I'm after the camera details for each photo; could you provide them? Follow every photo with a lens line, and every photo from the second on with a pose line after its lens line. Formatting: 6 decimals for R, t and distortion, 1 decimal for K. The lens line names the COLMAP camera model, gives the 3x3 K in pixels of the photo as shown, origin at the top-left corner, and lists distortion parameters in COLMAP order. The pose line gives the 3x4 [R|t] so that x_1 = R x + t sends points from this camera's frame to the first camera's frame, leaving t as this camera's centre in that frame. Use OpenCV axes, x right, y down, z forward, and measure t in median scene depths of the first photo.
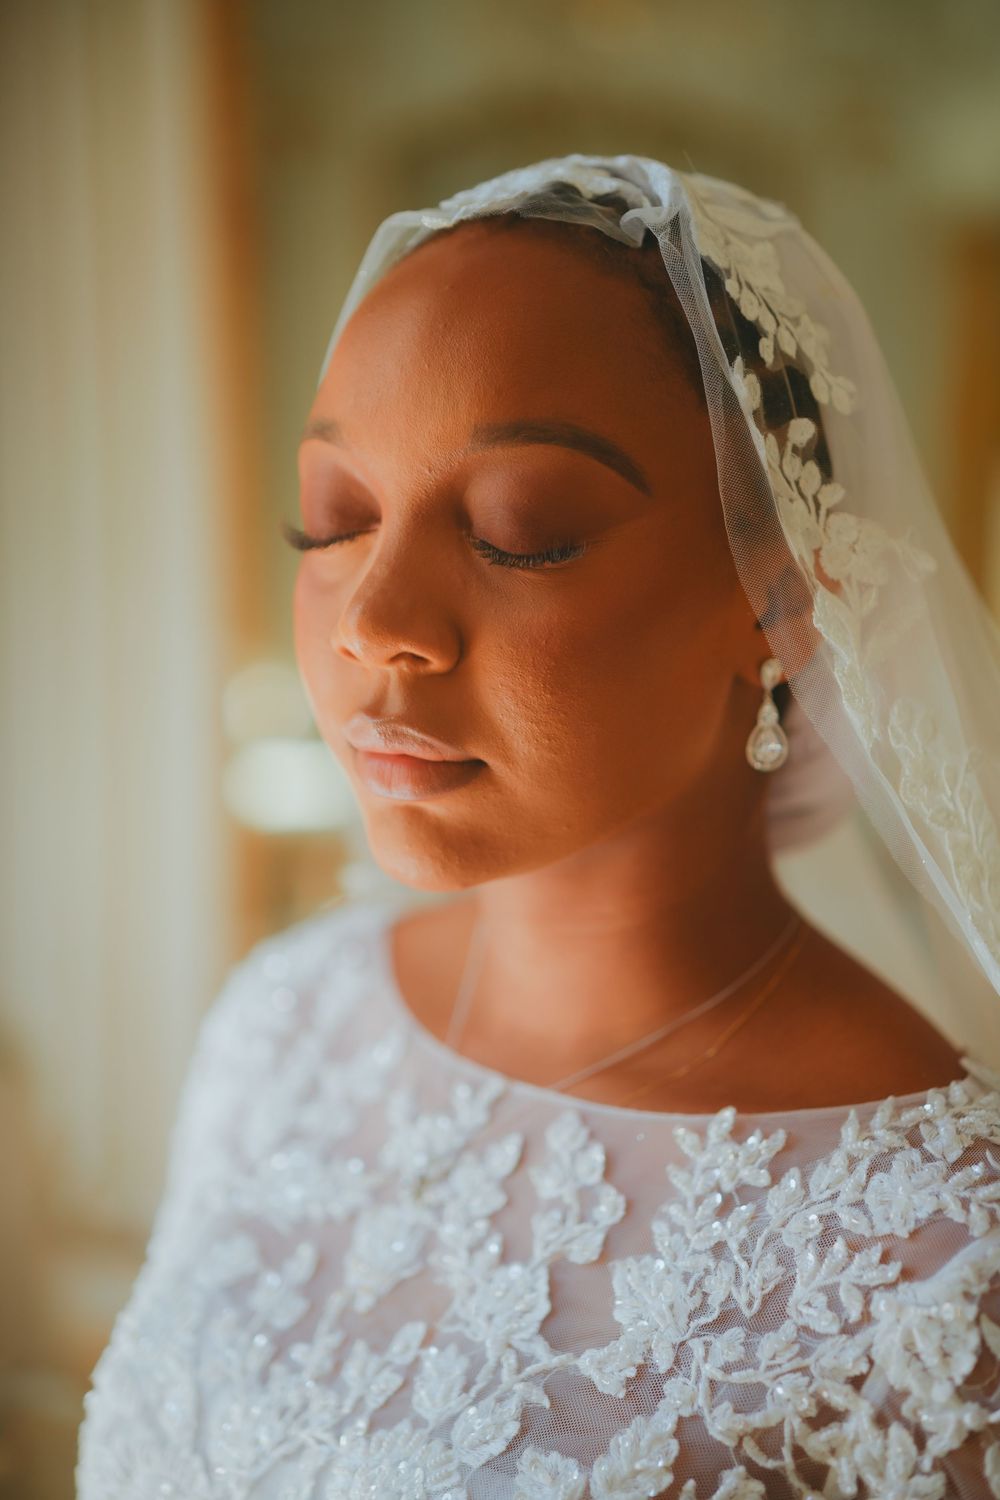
lens RADIAL K [[2140.1, 0, 494.9], [0, 2140.1, 674.2], [0, 0, 1]] dist [0.267030, -0.000754]
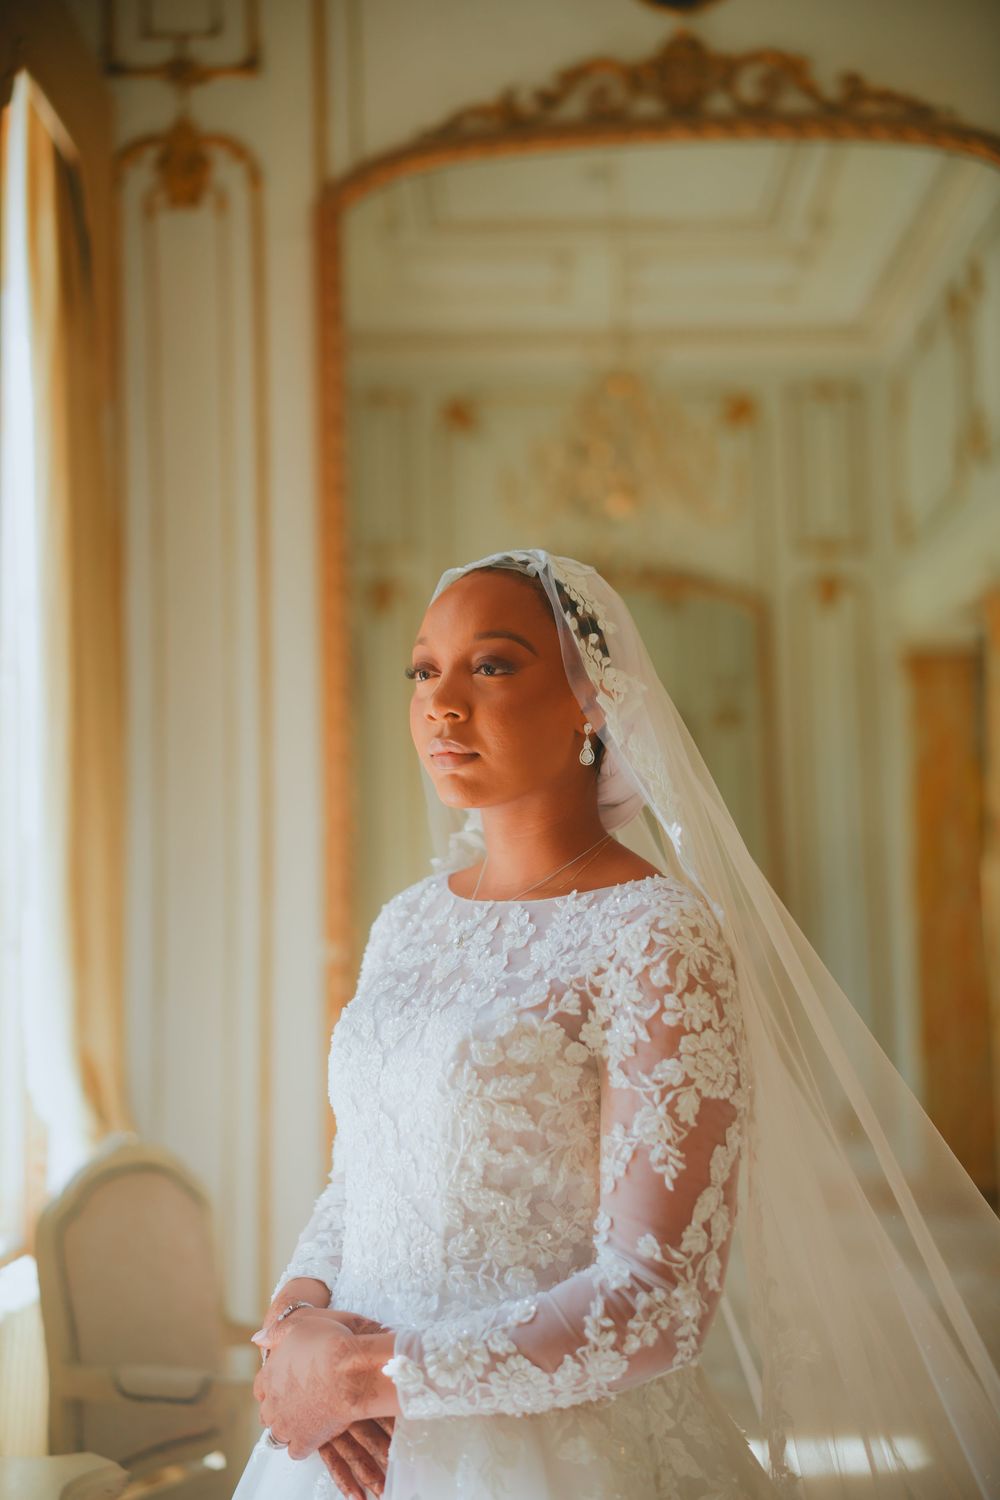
lens RADIAL K [[2118.3, 0, 470.5], [0, 2118.3, 667.4], [0, 0, 1]] dist [0.214443, -0.062295]
pose [[0.998715, -0.019423, -0.046819, 0.111934], [0.009381, 0.978540, -0.205845, 0.487009], [0.049812, 0.205141, 0.977464, -1.676279]]
